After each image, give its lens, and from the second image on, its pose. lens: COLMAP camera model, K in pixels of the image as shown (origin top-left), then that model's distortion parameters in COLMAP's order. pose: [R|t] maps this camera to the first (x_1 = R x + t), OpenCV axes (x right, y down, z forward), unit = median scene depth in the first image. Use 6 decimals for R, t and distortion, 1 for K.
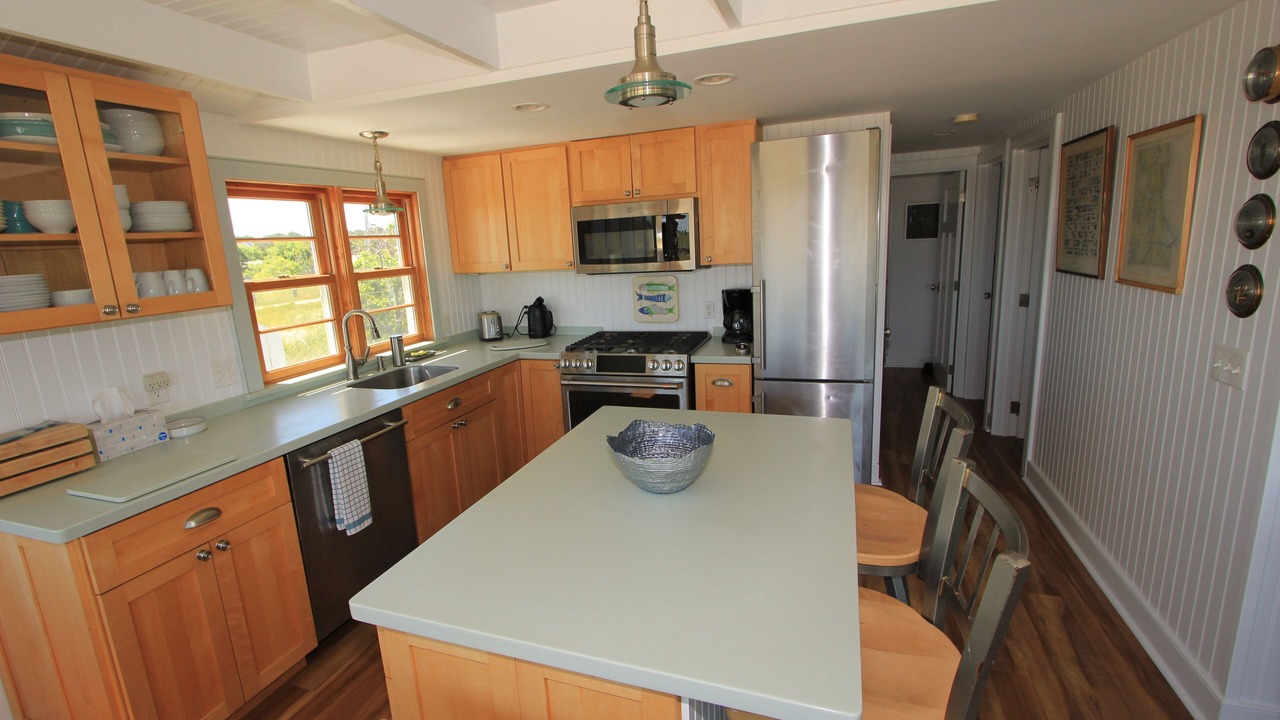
lens RADIAL K [[591.4, 0, 635.7], [0, 591.4, 364.1], [0, 0, 1]] dist [-0.012829, -0.000196]
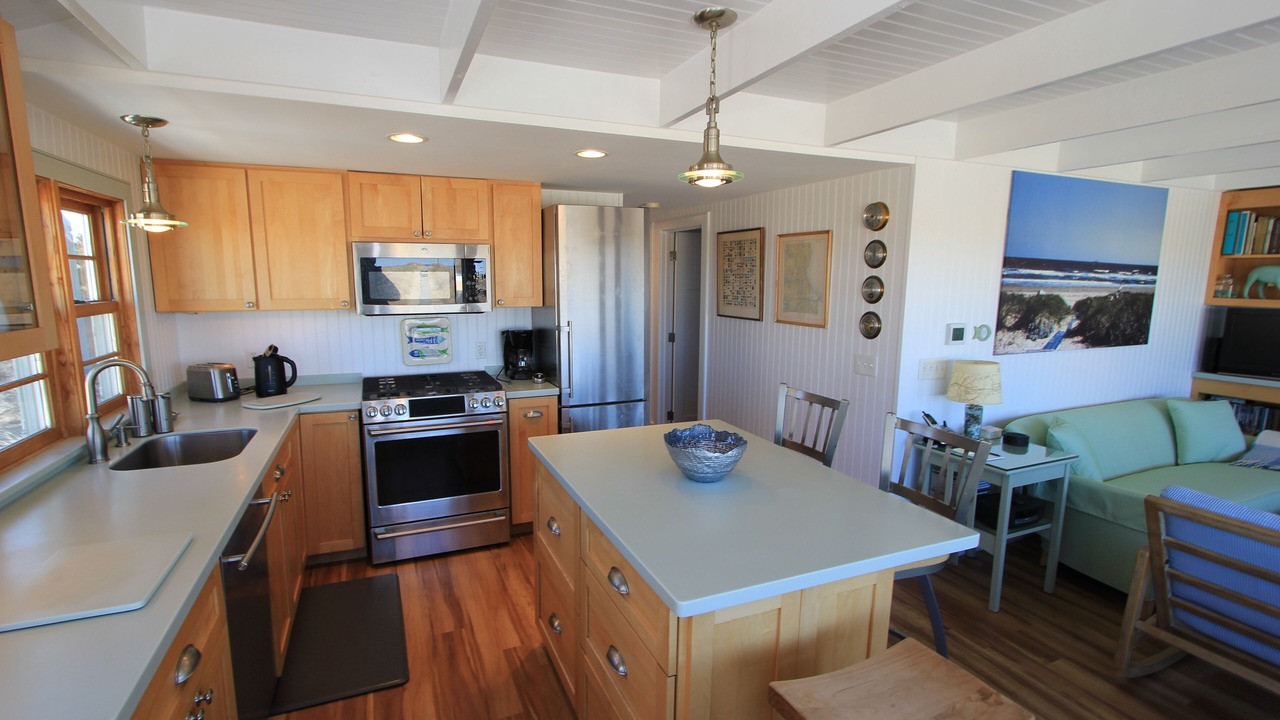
lens RADIAL K [[591.4, 0, 620.0], [0, 591.4, 371.7], [0, 0, 1]] dist [-0.012829, -0.000196]
pose [[0.729762, -0.051372, 0.681769, -0.466300], [0.099110, 0.994589, -0.031144, 0.003103], [-0.676480, 0.090298, 0.730905, 0.080261]]
